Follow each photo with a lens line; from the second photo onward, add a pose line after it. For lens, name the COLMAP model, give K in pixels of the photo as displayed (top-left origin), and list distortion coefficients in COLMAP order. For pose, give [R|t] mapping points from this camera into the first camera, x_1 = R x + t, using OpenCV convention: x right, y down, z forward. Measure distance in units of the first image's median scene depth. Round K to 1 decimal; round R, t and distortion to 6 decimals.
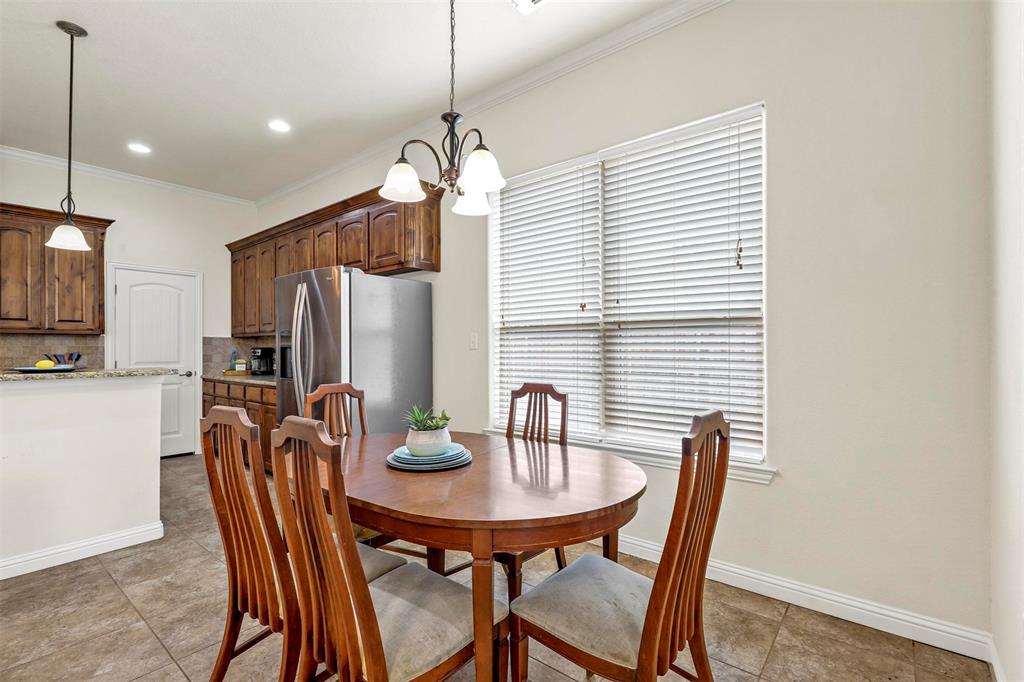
lens RADIAL K [[466.9, 0, 509.7], [0, 466.9, 345.6], [0, 0, 1]] dist [-0.000091, 0.000303]
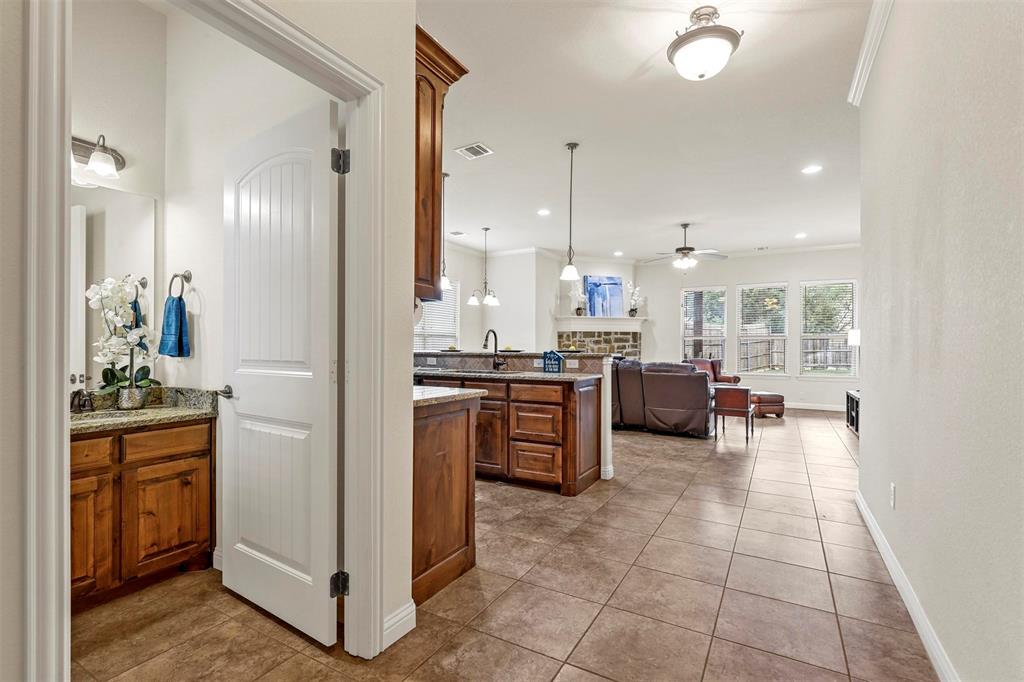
lens RADIAL K [[466.9, 0, 512.6], [0, 466.9, 347.1], [0, 0, 1]] dist [-0.000091, 0.000303]
pose [[-0.169186, 0.003915, 0.985576, -2.621069], [-0.008395, 0.999950, -0.005413, 0.039293], [-0.985548, -0.009190, -0.169145, 0.940381]]
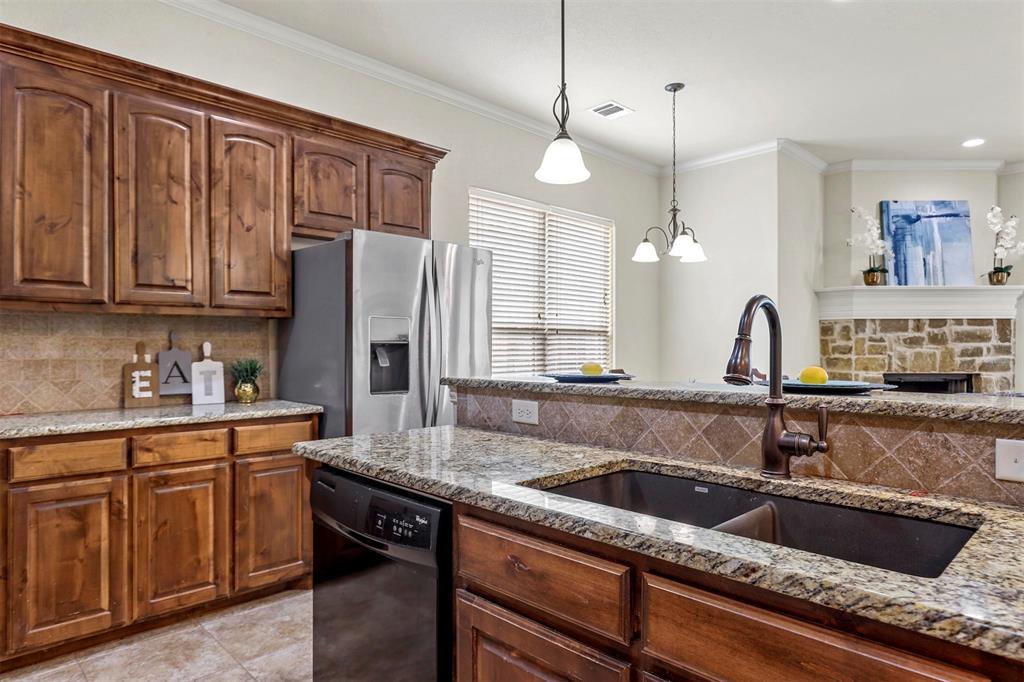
lens RADIAL K [[605.0, 0, 513.3], [0, 605.0, 350.9], [0, 0, 1]] dist [-0.001747, 0.000556]
pose [[0.109070, -0.001410, 0.994033, -1.570980], [-0.004318, 0.999989, 0.001892, 0.014056], [-0.994025, -0.004498, 0.109063, 0.882273]]
